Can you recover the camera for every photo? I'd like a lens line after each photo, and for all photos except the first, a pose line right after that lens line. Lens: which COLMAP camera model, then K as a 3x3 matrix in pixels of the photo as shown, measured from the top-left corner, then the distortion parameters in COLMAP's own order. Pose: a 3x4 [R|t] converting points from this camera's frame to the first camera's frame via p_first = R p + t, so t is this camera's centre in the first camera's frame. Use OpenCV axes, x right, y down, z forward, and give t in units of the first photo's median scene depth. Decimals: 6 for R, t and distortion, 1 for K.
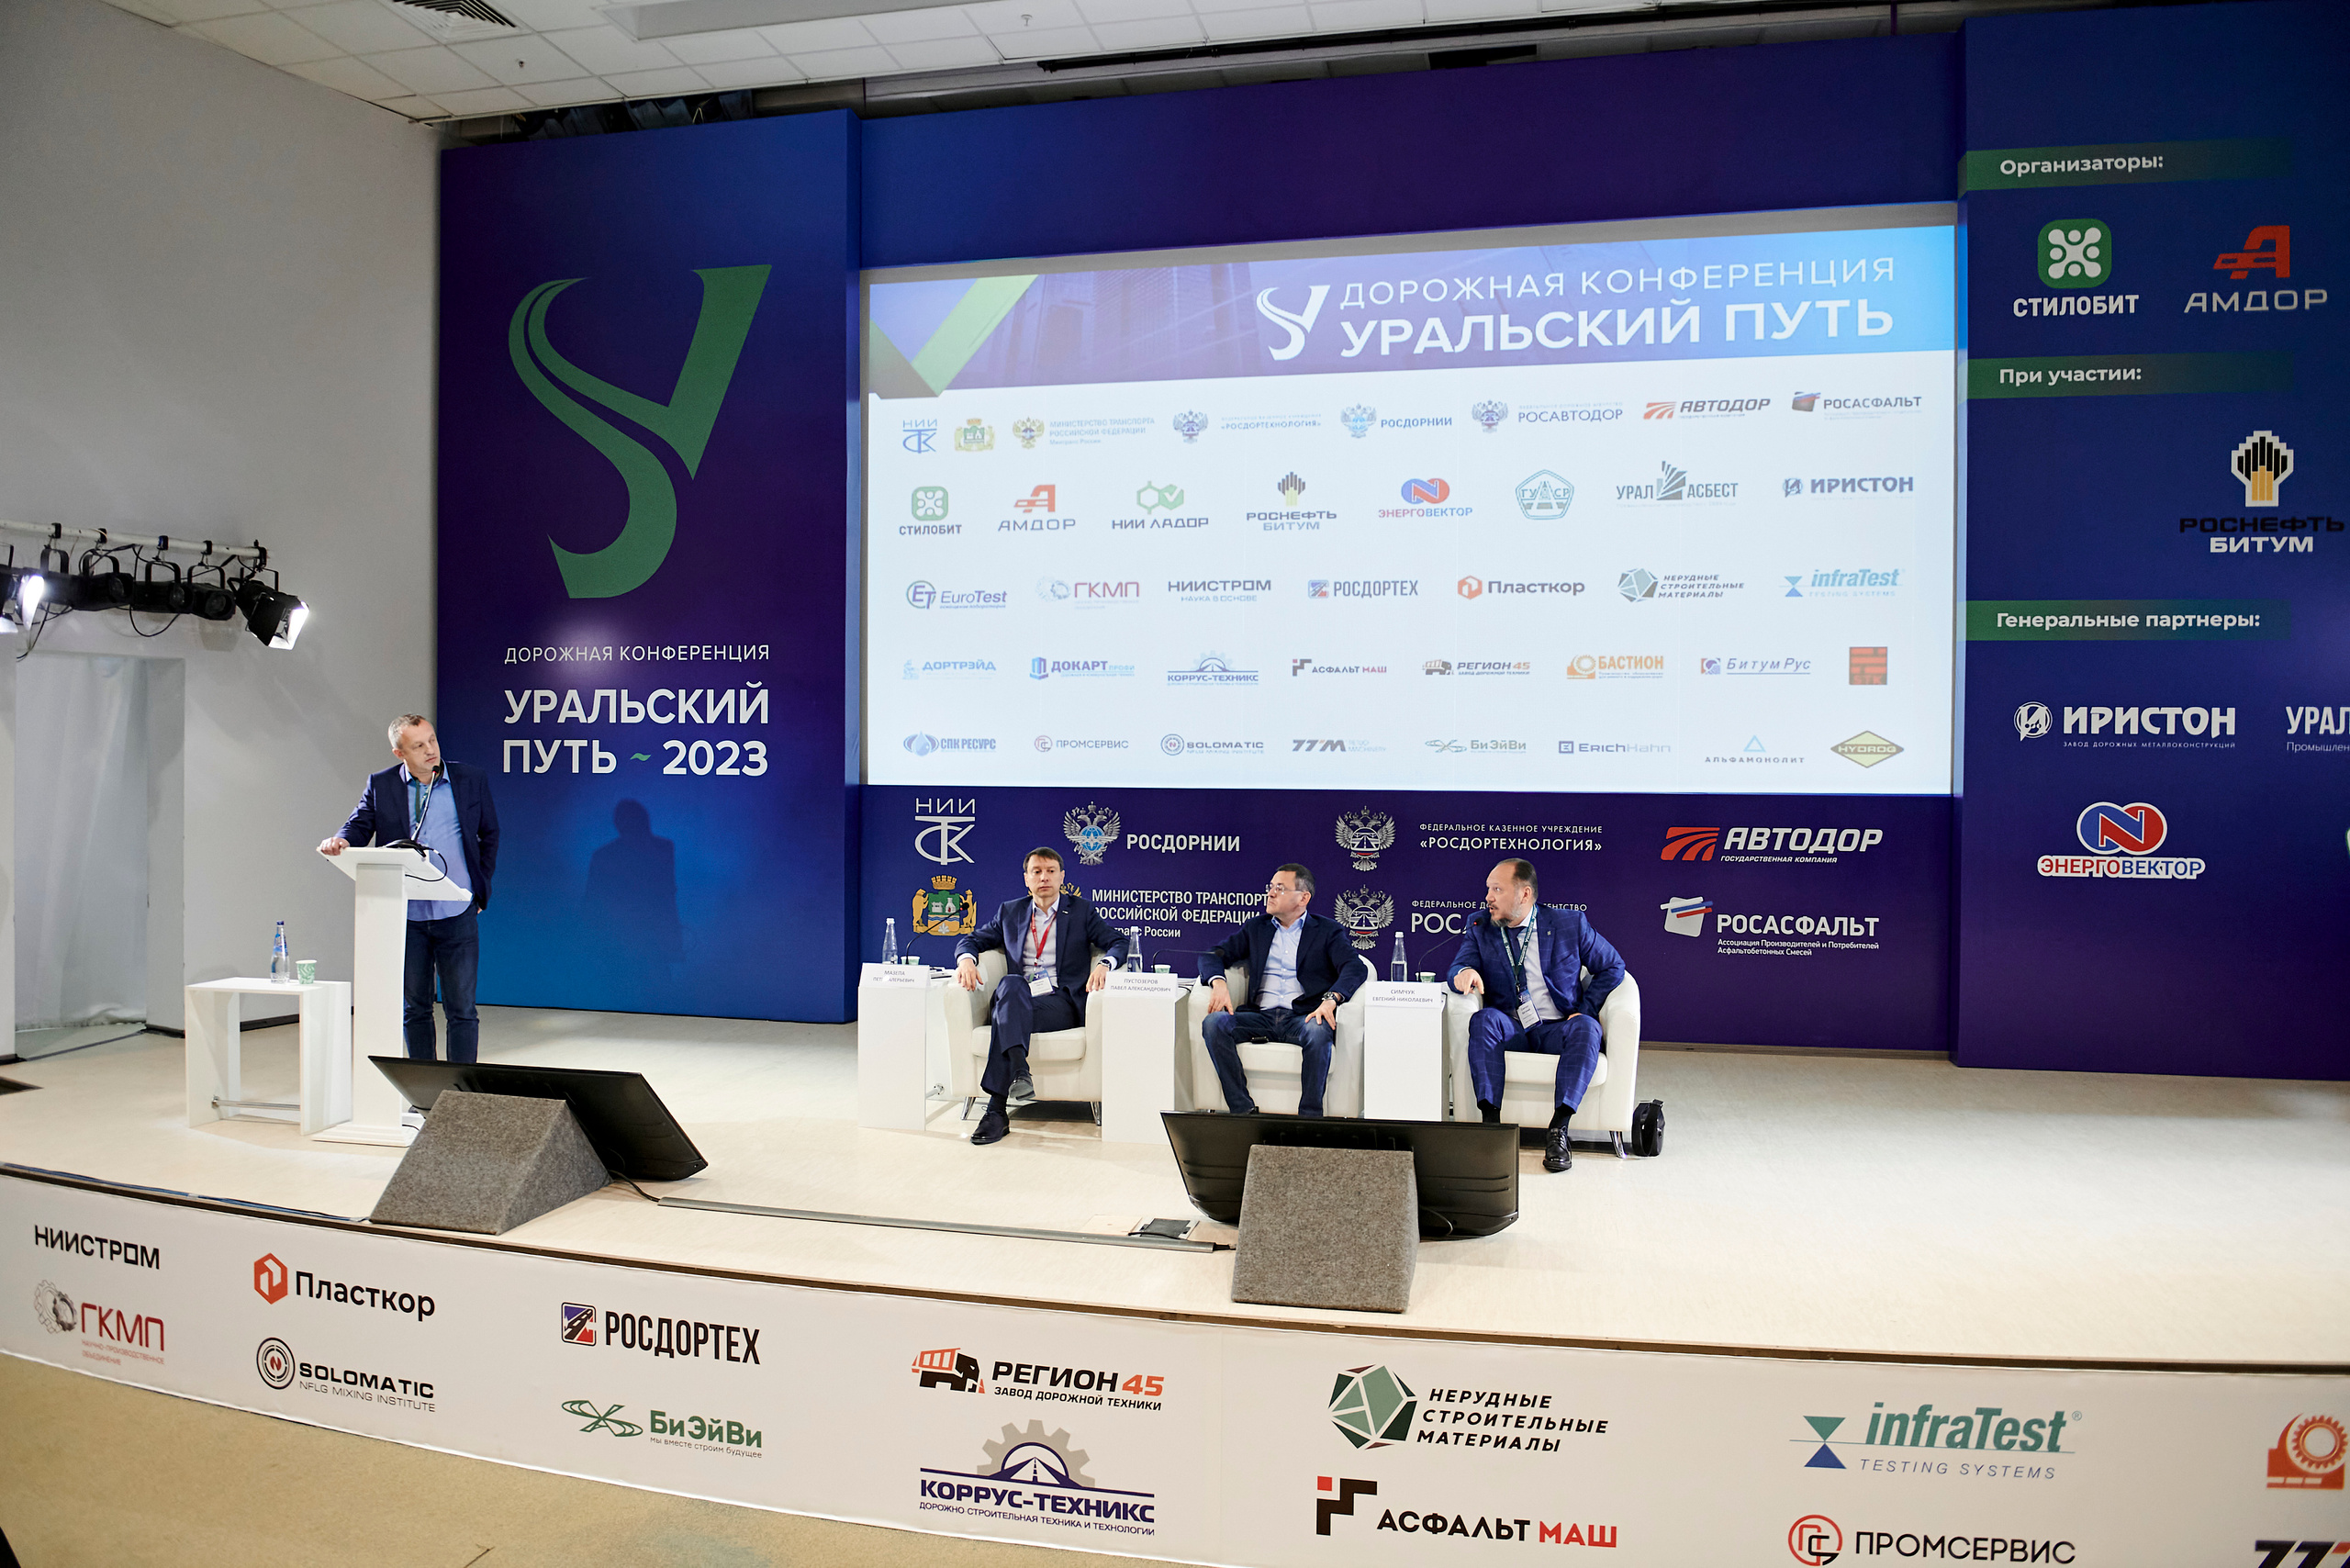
lens RADIAL K [[1644.1, 0, 1216.5], [0, 1644.1, 765.1], [0, 0, 1]] dist [-0.044951, -0.003392]
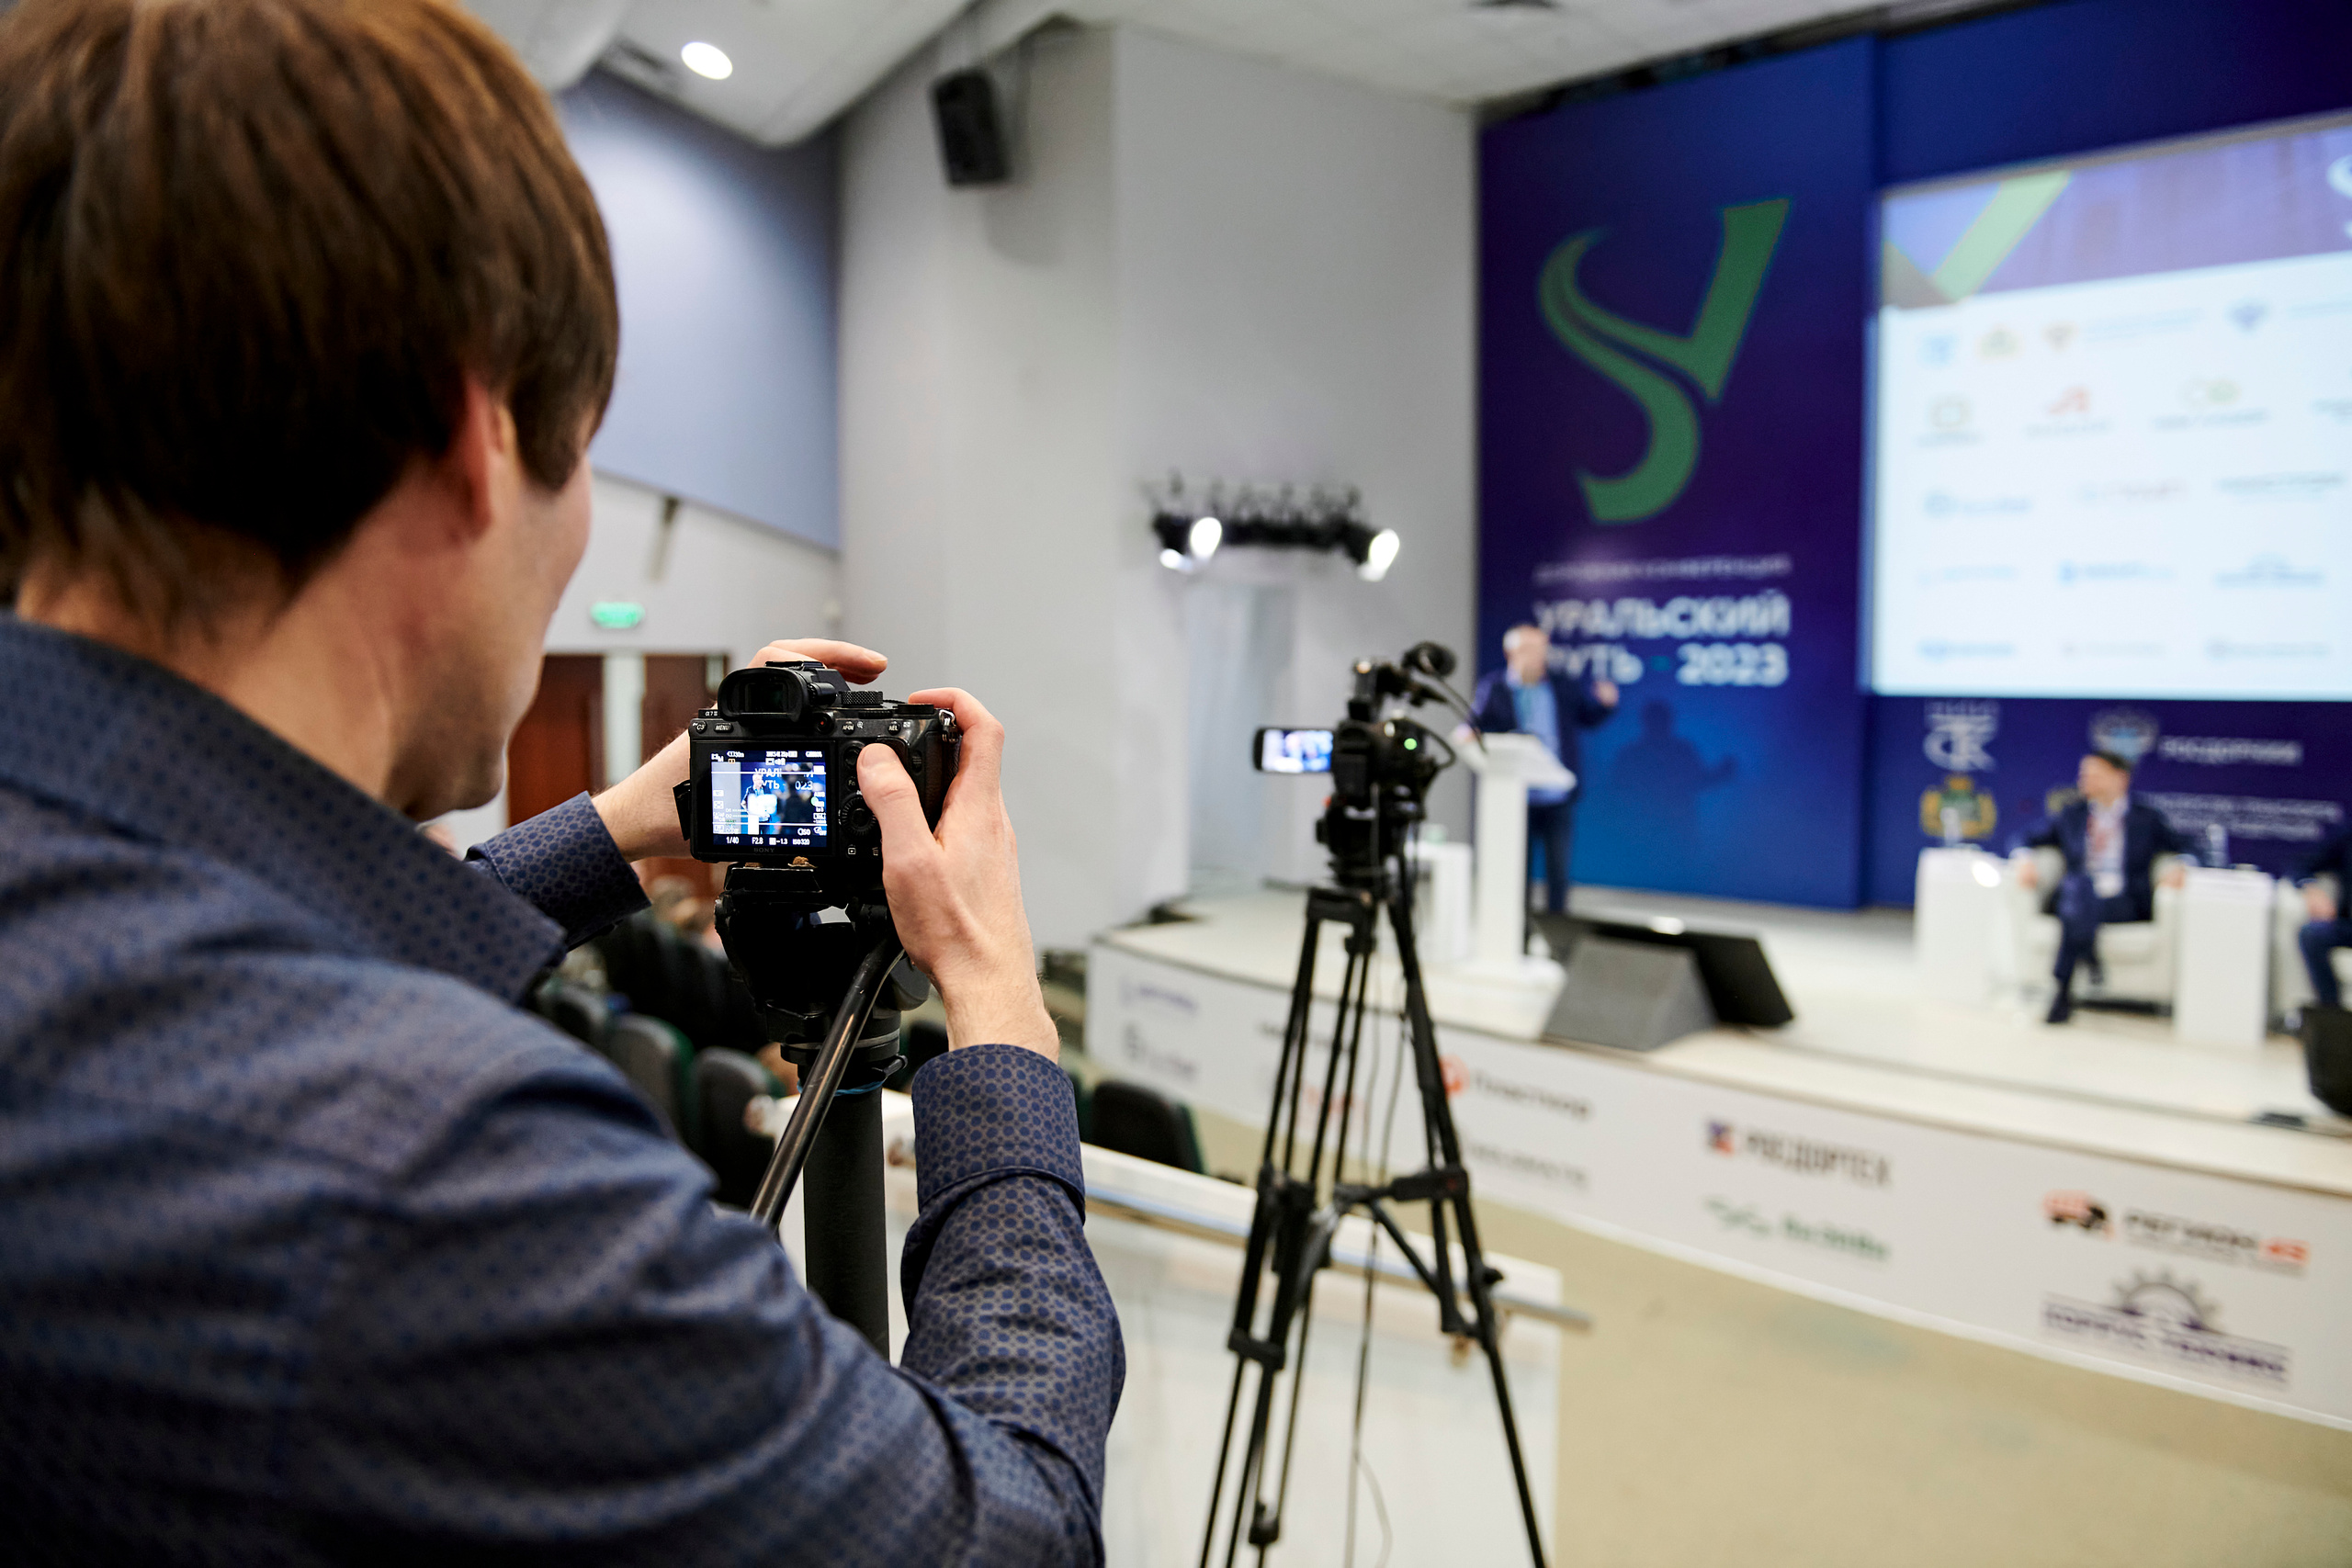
lens RADIAL K [[1645.3, 0, 1214.3], [0, 1645.3, 769.1], [0, 0, 1]] dist [-0.044951, -0.003392]
pose [[0.872513, 0.026446, -0.487875, -0.078631], [0.001801, 0.998353, 0.057339, 0.002298], [0.488588, -0.050908, 0.871028, -0.123150]]
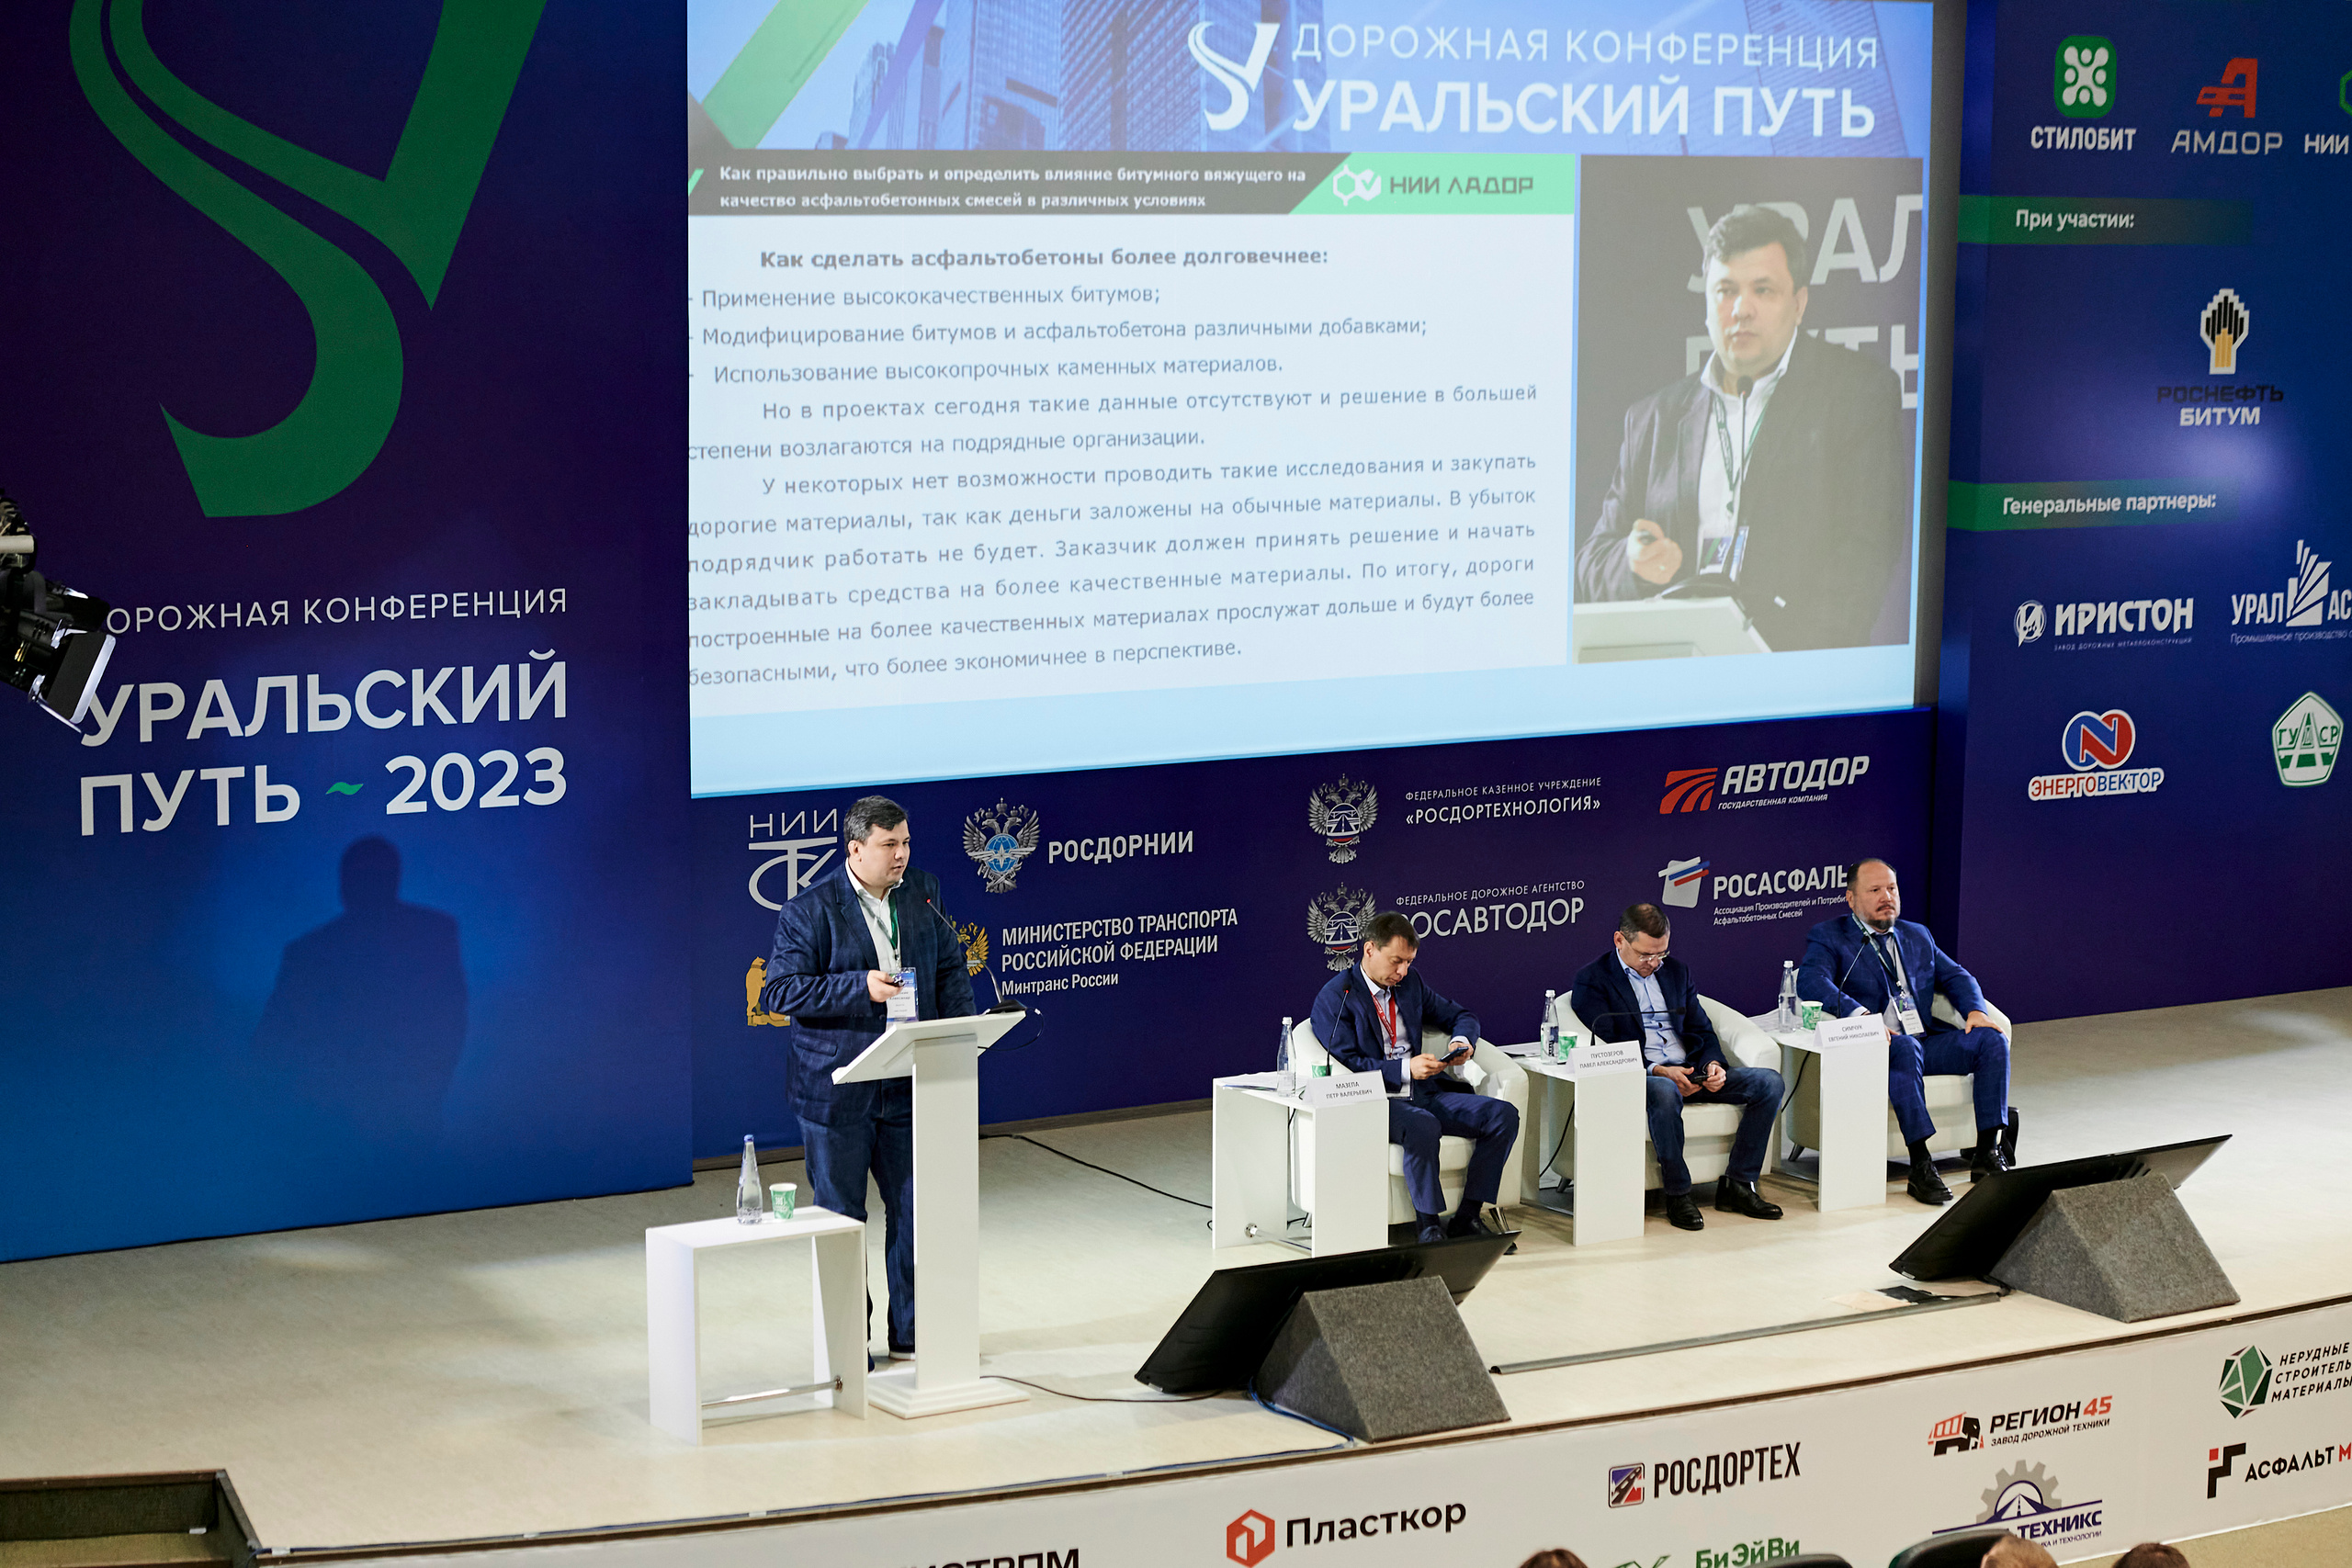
lens RADIAL K [[4918.9, 0, 1176.9], [0, 4918.9, 795.5], [0, 0, 1]] dist [-0.072733, 0.000000]
pose [[0.711842, -0.094363, 0.695972, -1.443122], [-0.001137, 0.990777, 0.135497, -0.254268], [-0.702339, -0.097243, 0.705169, -0.460223]]
